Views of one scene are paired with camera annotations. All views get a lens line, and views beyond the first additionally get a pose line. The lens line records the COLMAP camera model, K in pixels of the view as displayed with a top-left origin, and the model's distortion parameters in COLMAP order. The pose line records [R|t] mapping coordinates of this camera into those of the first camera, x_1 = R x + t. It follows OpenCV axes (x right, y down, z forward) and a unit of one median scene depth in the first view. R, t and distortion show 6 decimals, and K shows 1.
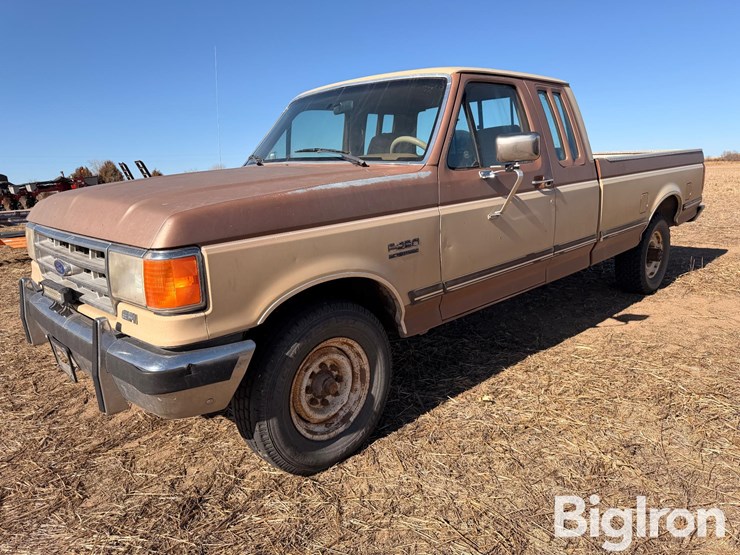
lens RADIAL K [[536.4, 0, 370.0], [0, 536.4, 277.5], [0, 0, 1]] dist [0.042223, -0.064154]
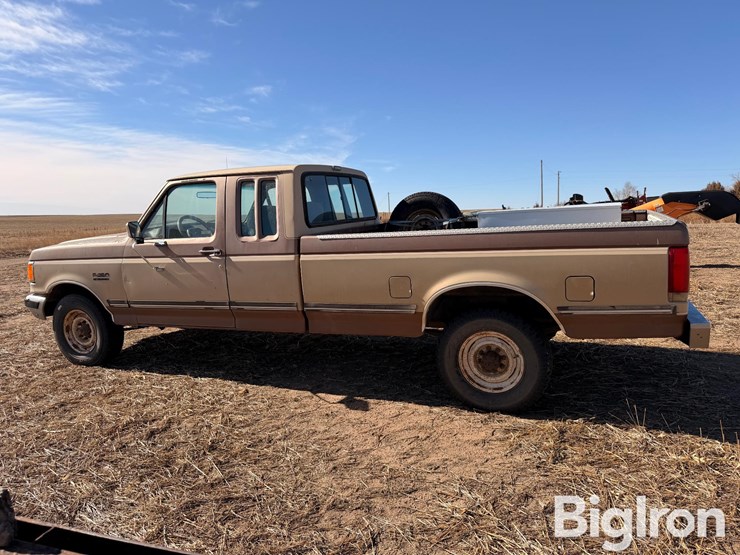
lens RADIAL K [[537.8, 0, 374.1], [0, 537.8, 279.9], [0, 0, 1]] dist [0.029532, -0.049868]
pose [[0.395417, 0.157074, -0.904971, 1.958239], [-0.167574, 0.981070, 0.097063, -0.349253], [0.903086, 0.113269, 0.414253, 0.922474]]
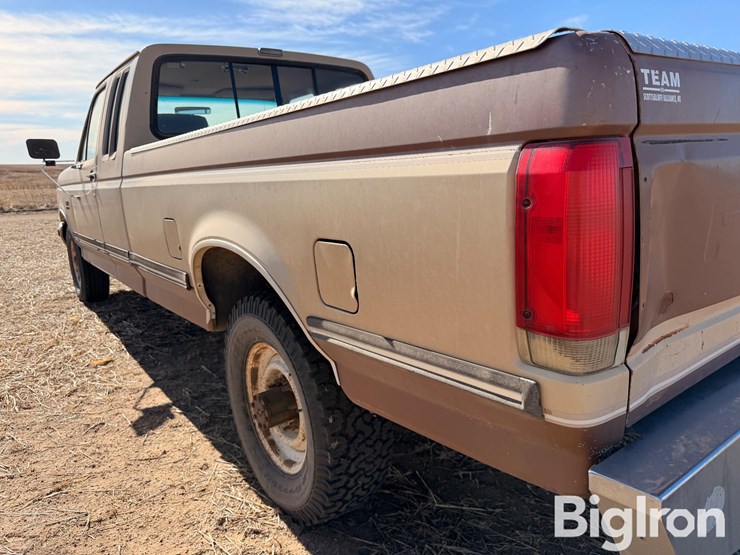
lens RADIAL K [[536.4, 0, 370.0], [0, 536.4, 277.5], [0, 0, 1]] dist [0.042223, -0.064154]
pose [[-0.153937, 0.252934, -0.955158, 1.458464], [-0.148517, 0.949775, 0.275445, -0.406927], [0.976855, 0.184258, -0.108641, 1.900356]]
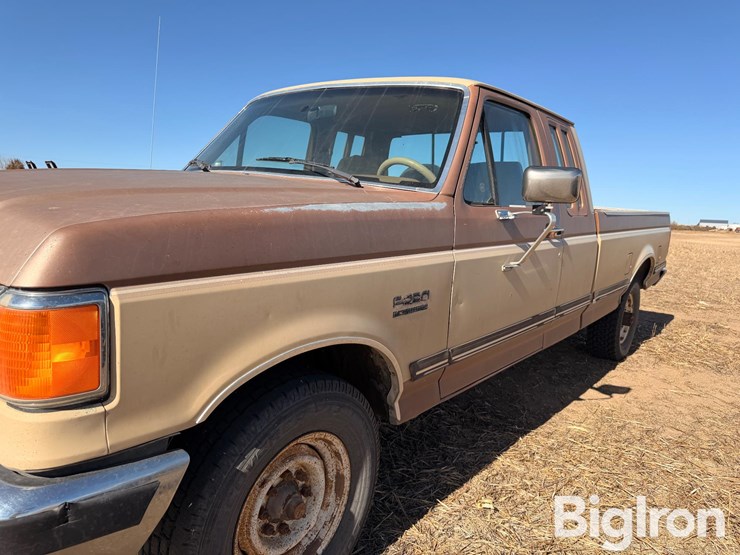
lens RADIAL K [[537.3, 0, 382.8], [0, 537.3, 273.1], [0, 0, 1]] dist [0.049475, -0.114396]
pose [[0.983237, 0.085922, 0.160818, -0.079596], [-0.074523, 0.994347, -0.075630, -0.031988], [-0.166407, 0.062377, 0.984082, 0.249867]]
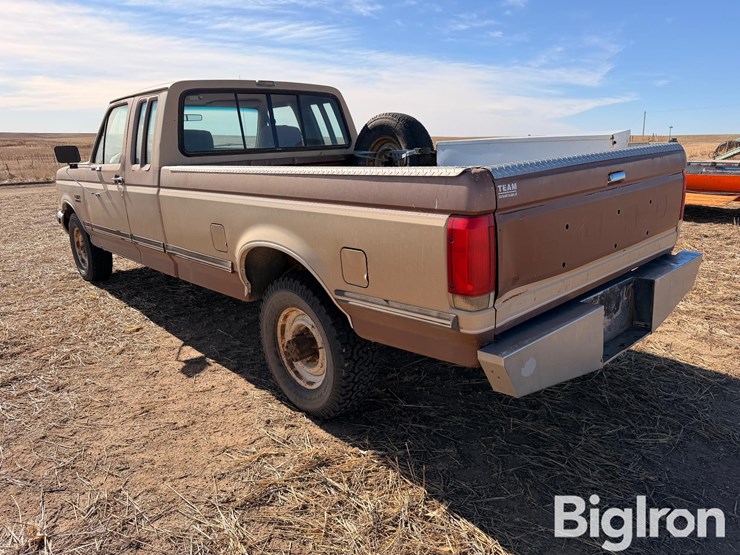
lens RADIAL K [[530.9, 0, 379.5], [0, 530.9, 277.4], [0, 0, 1]] dist [0.017619, -0.002946]
pose [[-0.037634, 0.303028, -0.952238, 1.792196], [-0.170010, 0.937080, 0.304923, -0.514456], [0.984723, 0.173366, 0.016251, 1.854165]]
